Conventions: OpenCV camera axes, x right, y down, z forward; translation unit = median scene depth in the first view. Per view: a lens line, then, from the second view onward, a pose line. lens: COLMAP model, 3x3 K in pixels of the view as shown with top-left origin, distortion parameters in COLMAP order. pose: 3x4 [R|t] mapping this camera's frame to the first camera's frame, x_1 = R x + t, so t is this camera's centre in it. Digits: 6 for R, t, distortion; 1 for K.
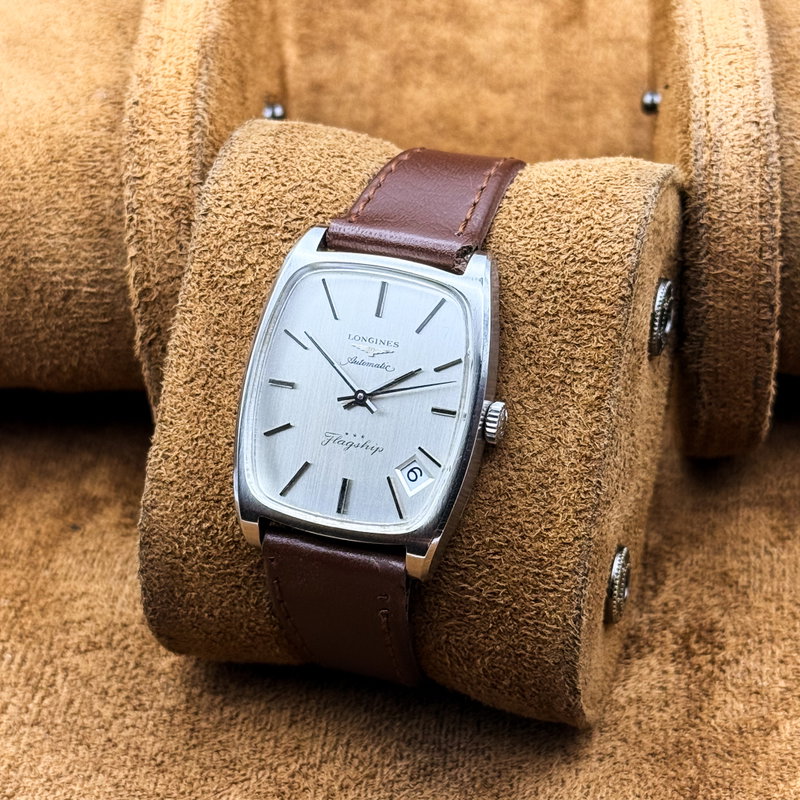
lens RADIAL K [[2169.0, 0, 400.0], [0, 2169.0, 400.0], [0, 0, 1]] dist [0.078430, 0.576060]
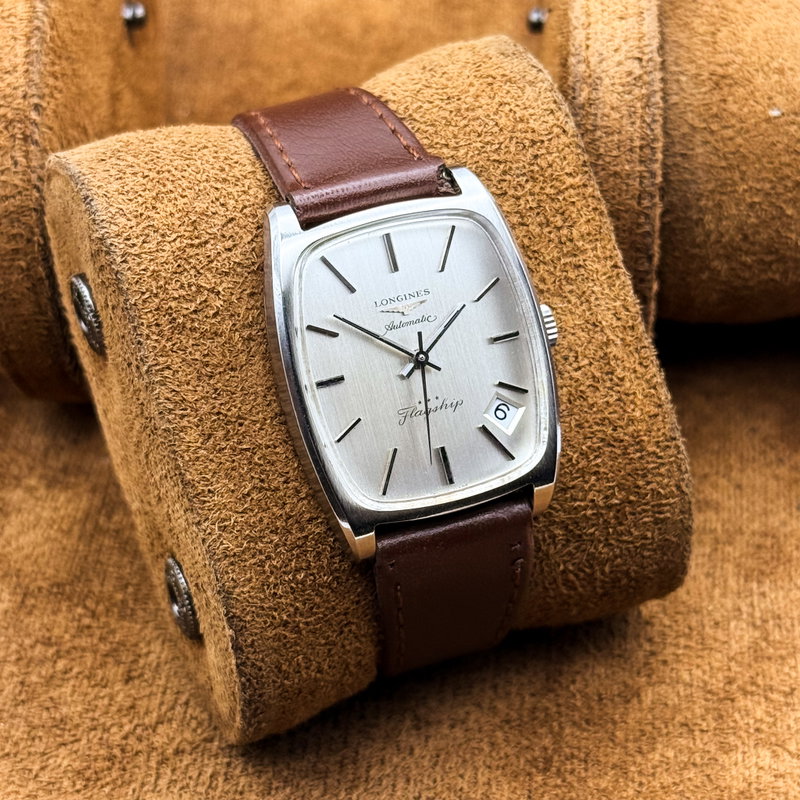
lens RADIAL K [[2169.0, 0, 400.0], [0, 2169.0, 400.0], [0, 0, 1]] dist [0.078430, 0.576060]
pose [[0.767396, -0.404634, 0.497368, -0.477244], [0.396387, 0.909114, 0.128020, -0.106512], [-0.503966, 0.098908, 0.858042, 0.218410]]
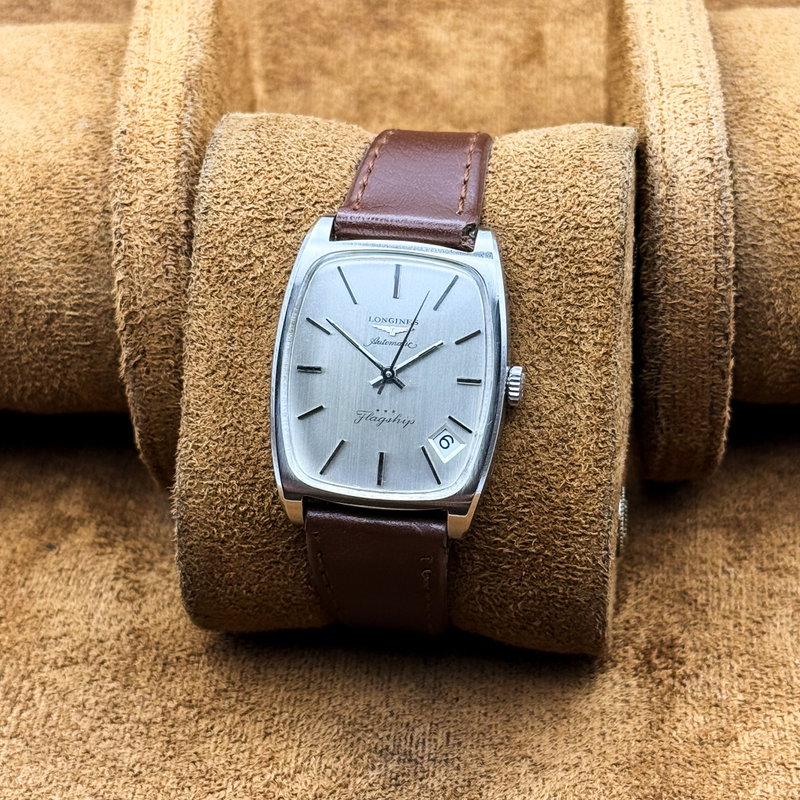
lens RADIAL K [[2169.0, 0, 400.0], [0, 2169.0, 400.0], [0, 0, 1]] dist [0.078430, 0.576060]
pose [[0.985459, -0.100587, 0.136942, -0.156065], [0.094770, 0.994323, 0.048368, -0.039105], [-0.141029, -0.034687, 0.989398, -0.053137]]
